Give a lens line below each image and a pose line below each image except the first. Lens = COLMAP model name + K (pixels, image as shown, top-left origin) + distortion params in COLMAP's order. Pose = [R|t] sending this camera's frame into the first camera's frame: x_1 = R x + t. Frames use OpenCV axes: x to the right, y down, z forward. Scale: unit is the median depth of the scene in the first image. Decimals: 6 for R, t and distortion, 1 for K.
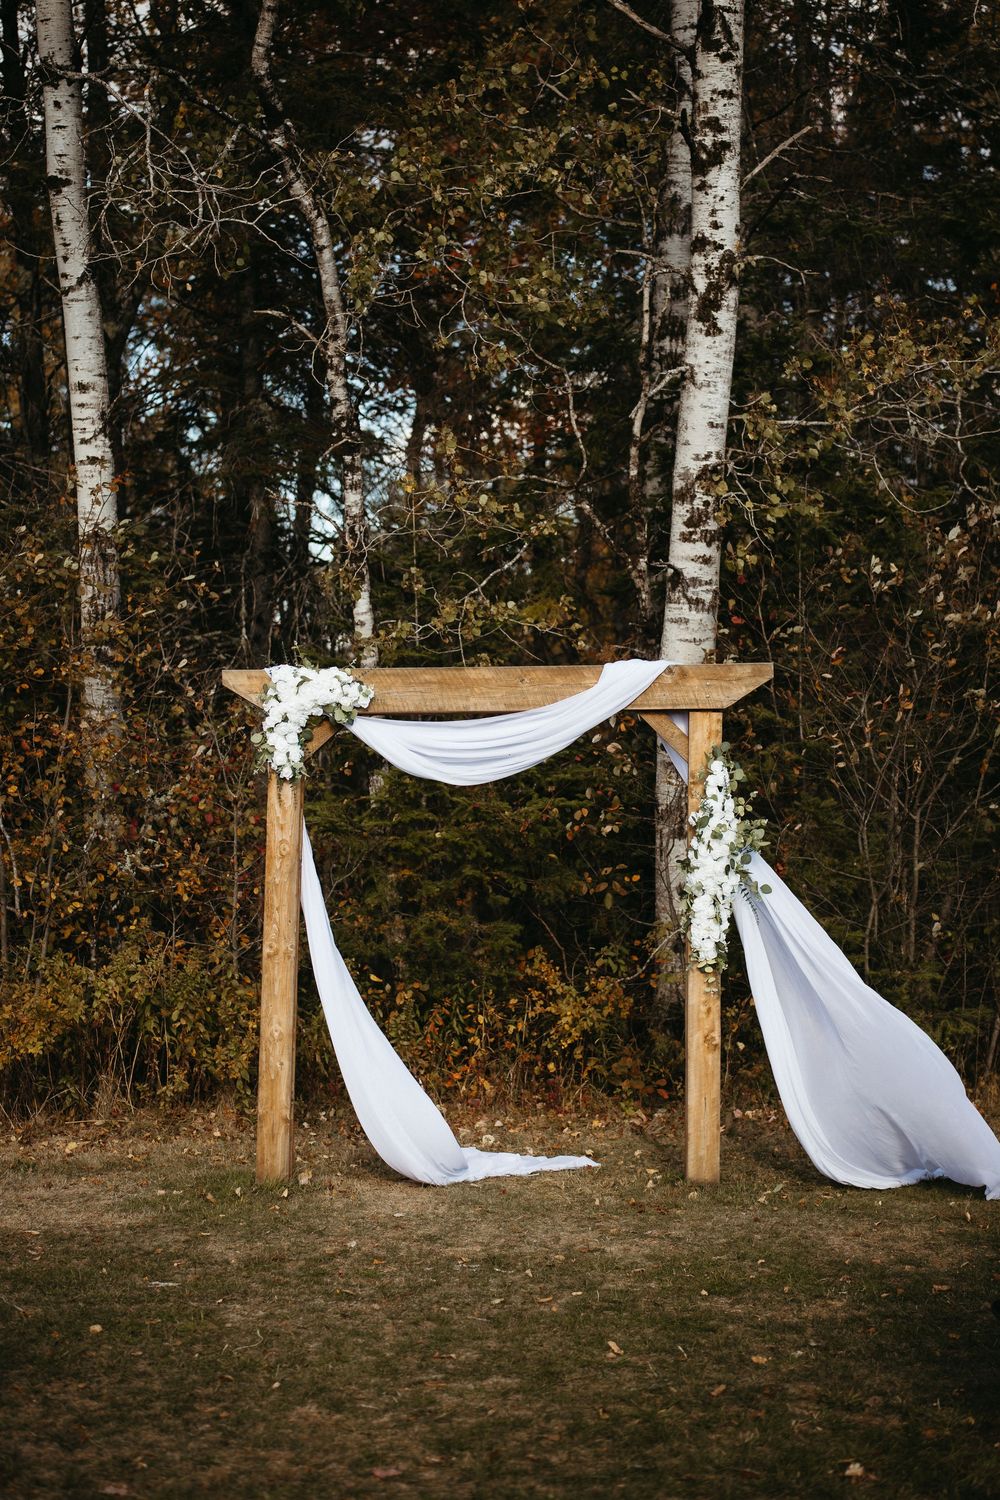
lens RADIAL K [[2103.9, 0, 501.6], [0, 2103.9, 689.7], [0, 0, 1]] dist [0.091103, -0.132939]
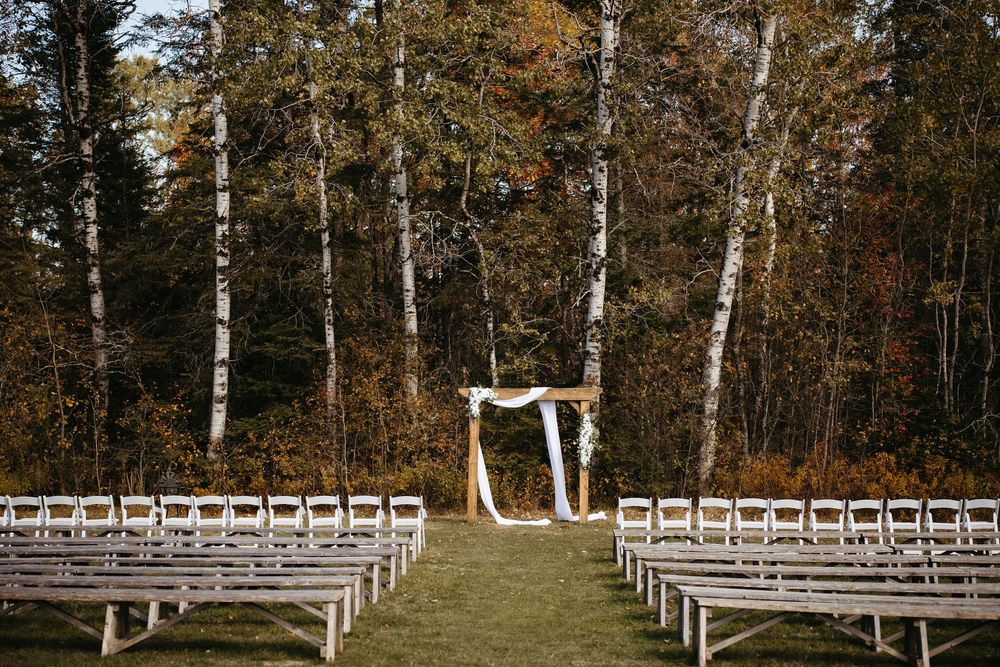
lens RADIAL K [[1402.6, 0, 499.1], [0, 1402.6, 286.7], [0, 0, 1]] dist [0.091103, -0.132939]
pose [[0.998767, 0.003174, -0.049537, 0.053511], [-0.004025, 0.999846, -0.017076, -0.121307], [0.049475, 0.017254, 0.998626, -1.243860]]
